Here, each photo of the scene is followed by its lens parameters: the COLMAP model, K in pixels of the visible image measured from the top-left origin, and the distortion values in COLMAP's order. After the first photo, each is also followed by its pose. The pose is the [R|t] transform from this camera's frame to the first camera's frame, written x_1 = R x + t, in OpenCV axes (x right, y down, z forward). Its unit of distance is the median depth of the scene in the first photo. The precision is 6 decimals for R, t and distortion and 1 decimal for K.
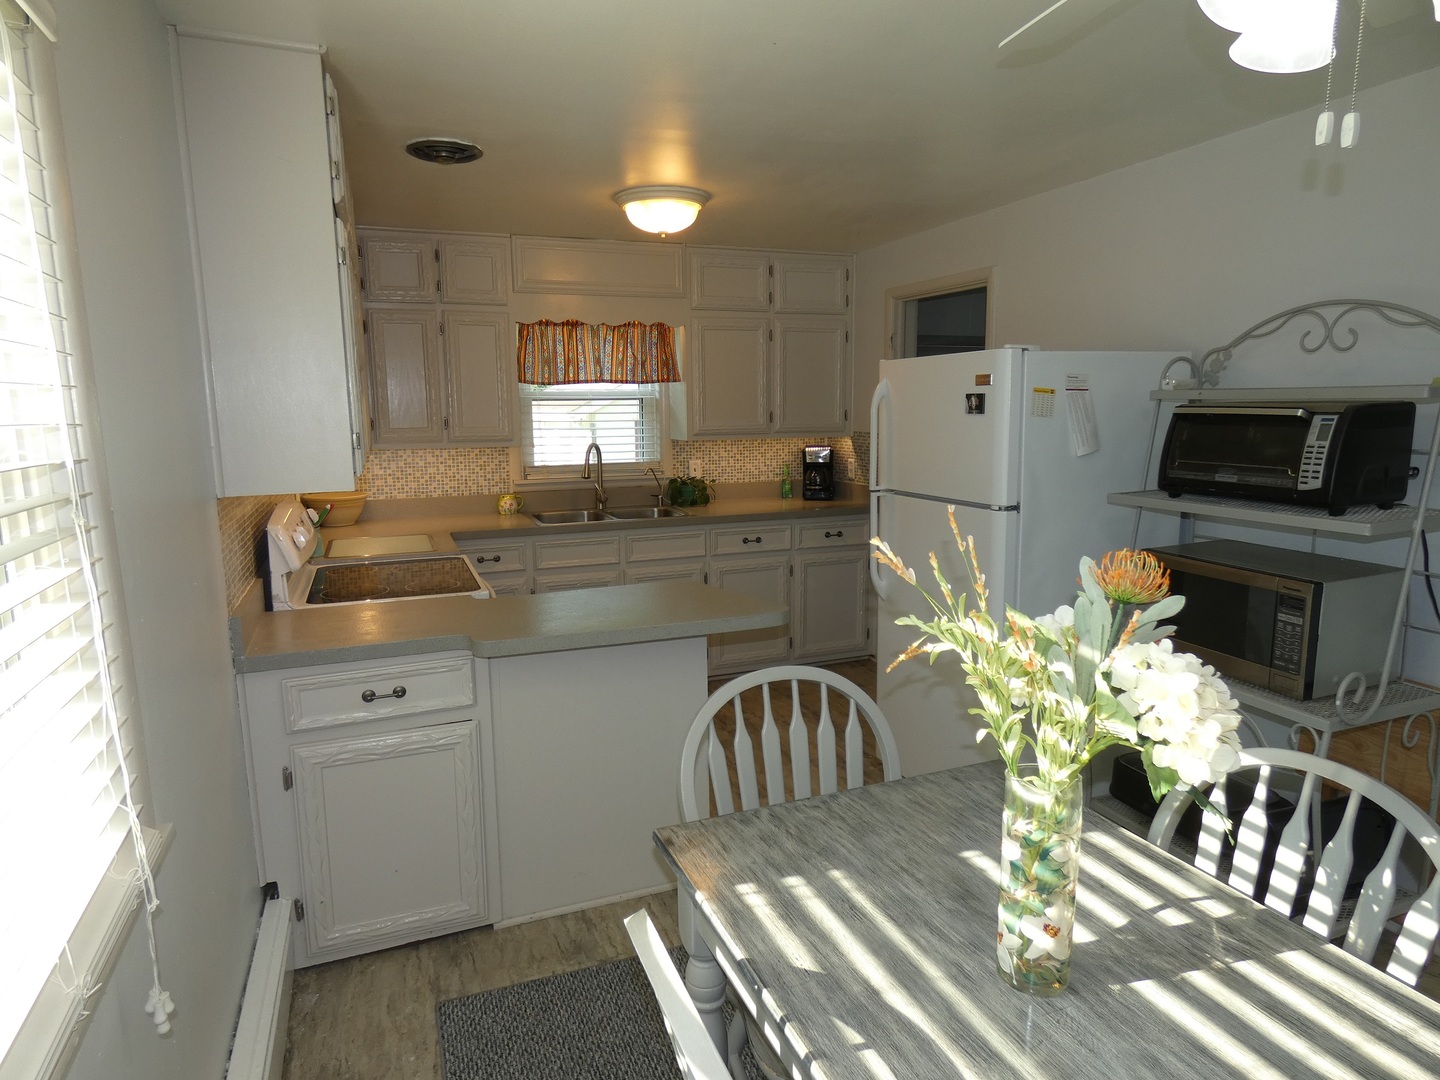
lens RADIAL K [[869.3, 0, 717.9], [0, 869.3, 537.6], [0, 0, 1]] dist [0.024925, -0.011932]
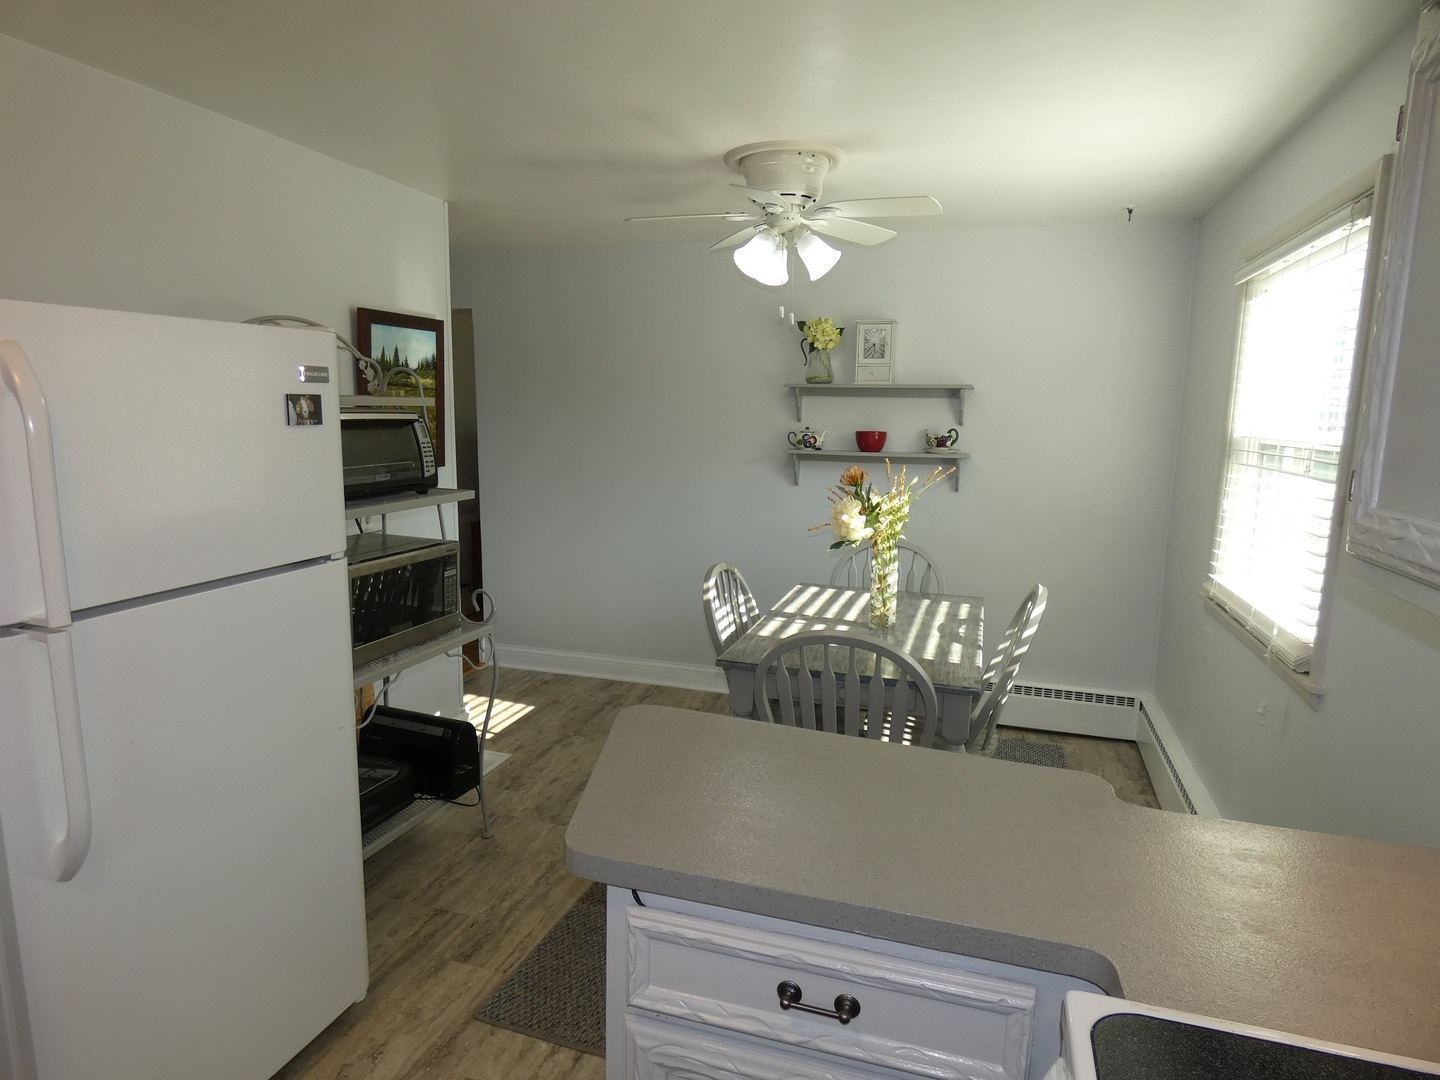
lens RADIAL K [[869.3, 0, 717.0], [0, 869.3, 542.4], [0, 0, 1]] dist [0.024925, -0.011932]
pose [[-0.773550, -0.101714, 0.625519, -0.477717], [0.090836, 0.959049, 0.268280, -0.270002], [-0.627191, 0.264348, -0.732633, 1.720207]]
